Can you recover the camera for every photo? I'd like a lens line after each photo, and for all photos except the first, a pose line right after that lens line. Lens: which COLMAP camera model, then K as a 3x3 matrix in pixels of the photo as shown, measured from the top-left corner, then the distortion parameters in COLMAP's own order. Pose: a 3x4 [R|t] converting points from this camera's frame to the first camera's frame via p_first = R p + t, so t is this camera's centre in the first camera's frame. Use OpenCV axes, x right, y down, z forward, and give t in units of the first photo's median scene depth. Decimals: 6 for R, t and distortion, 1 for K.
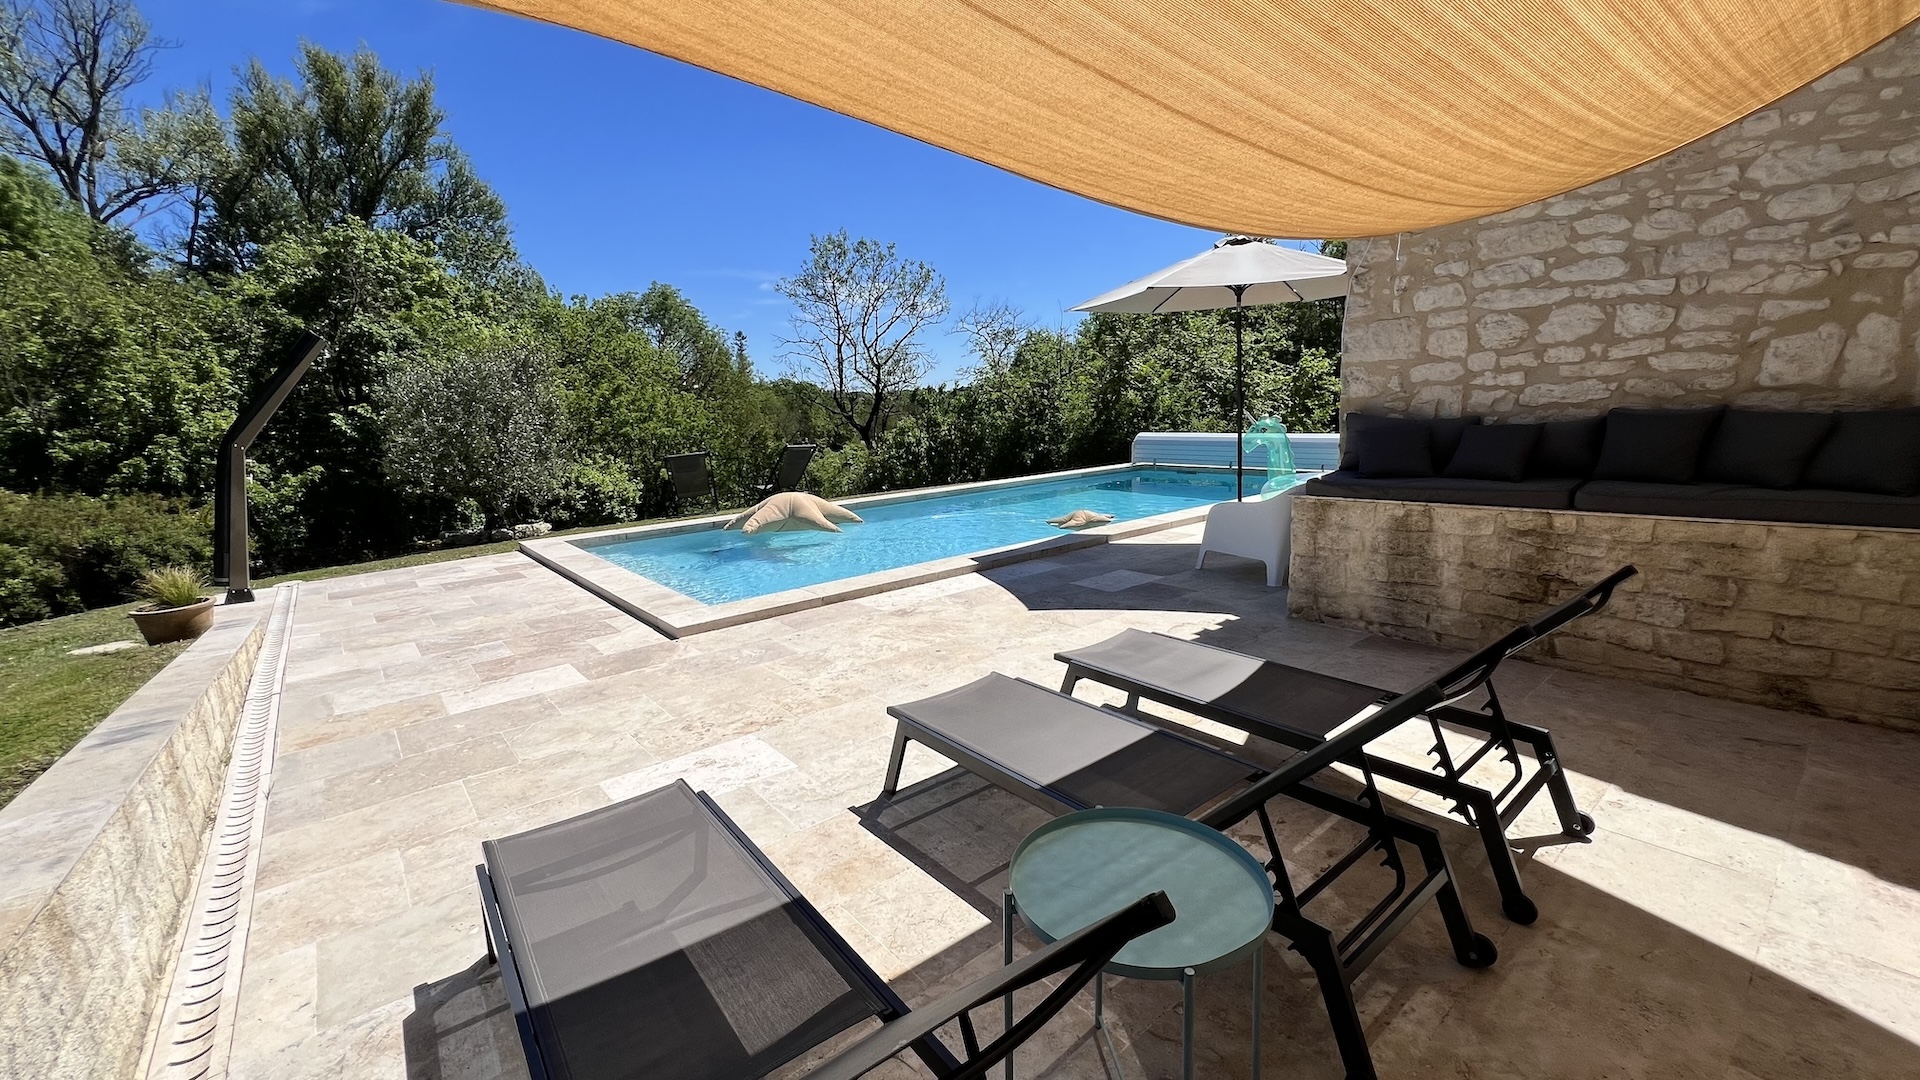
lens RADIAL K [[770.5, 0, 960.0], [0, 770.5, 540.0], [0, 0, 1]] dist [0.000359, 0.000137]
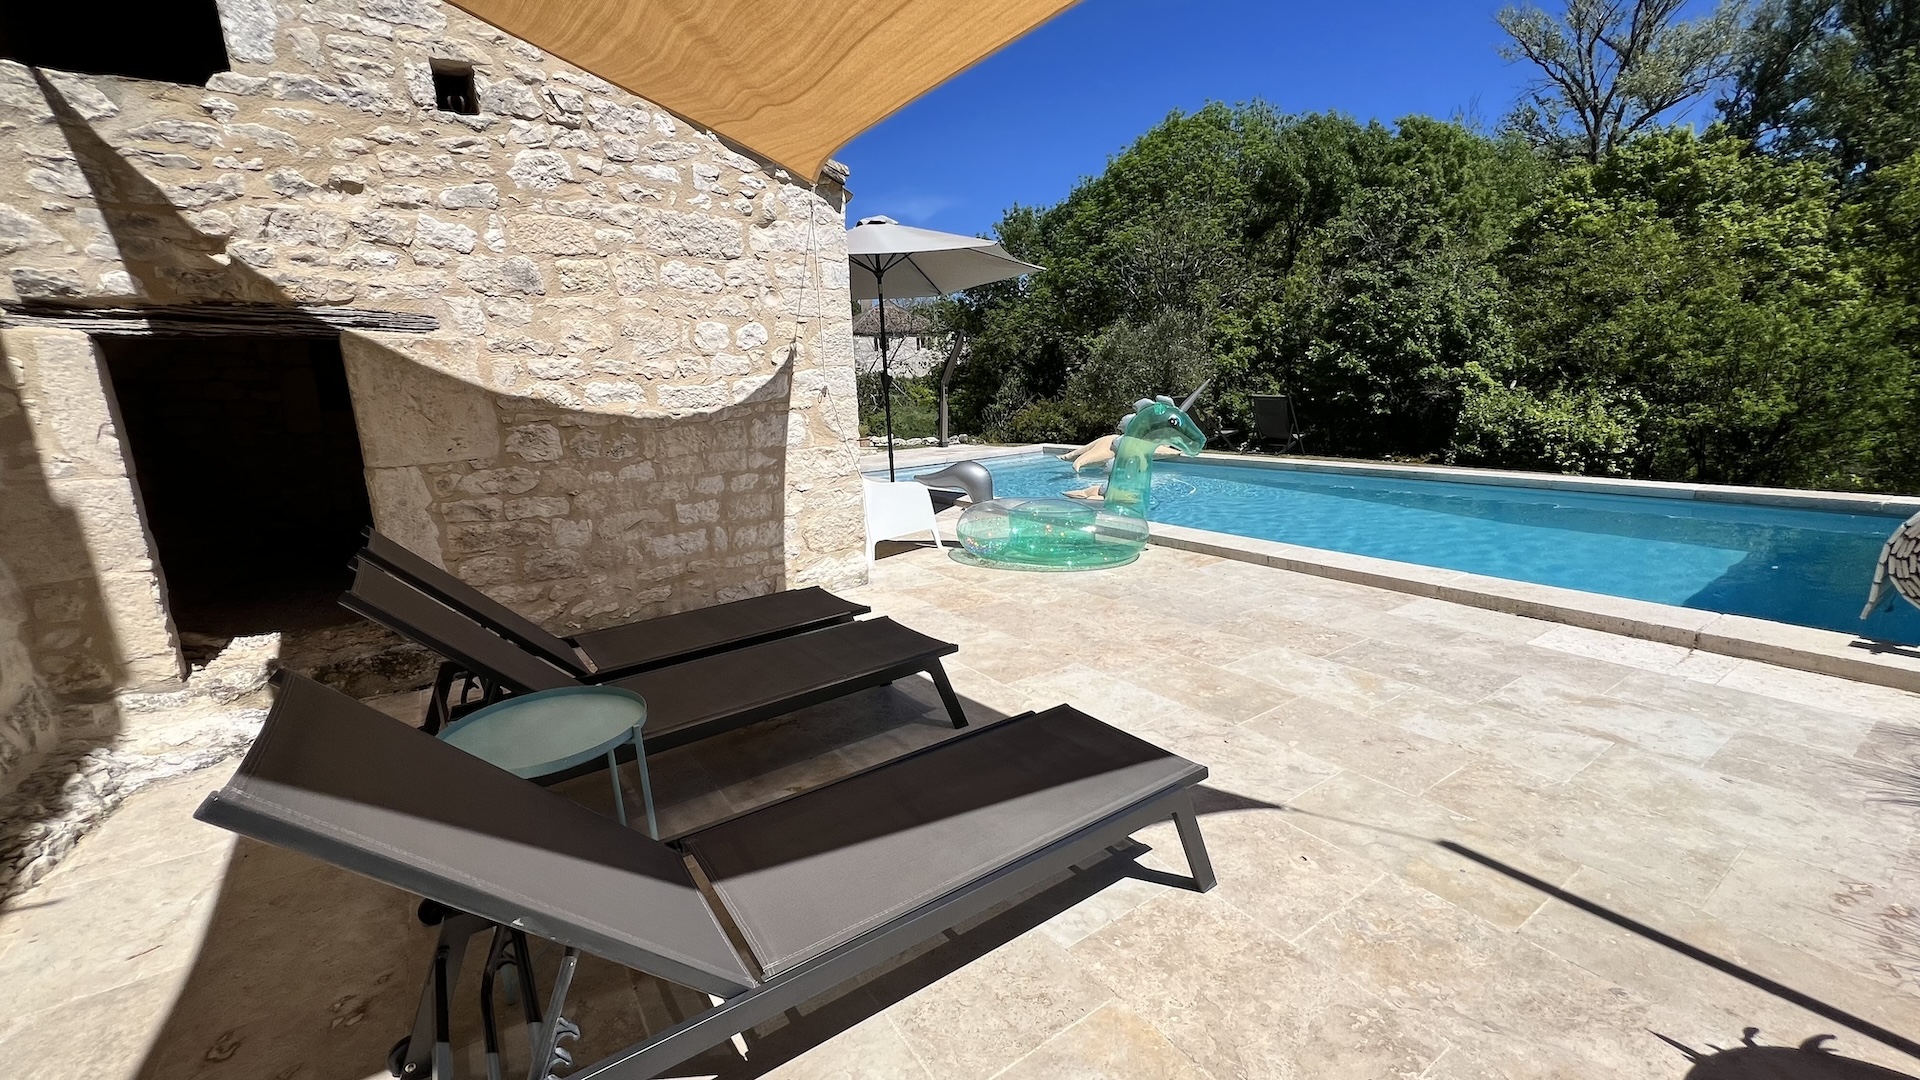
lens RADIAL K [[770.5, 0, 960.0], [0, 770.5, 540.0], [0, 0, 1]] dist [0.000359, 0.000137]
pose [[-0.074591, 0.245052, -0.966636, 0.652565], [-0.121125, 0.959933, 0.252700, -0.121398], [0.989831, 0.135933, -0.041920, 0.543412]]
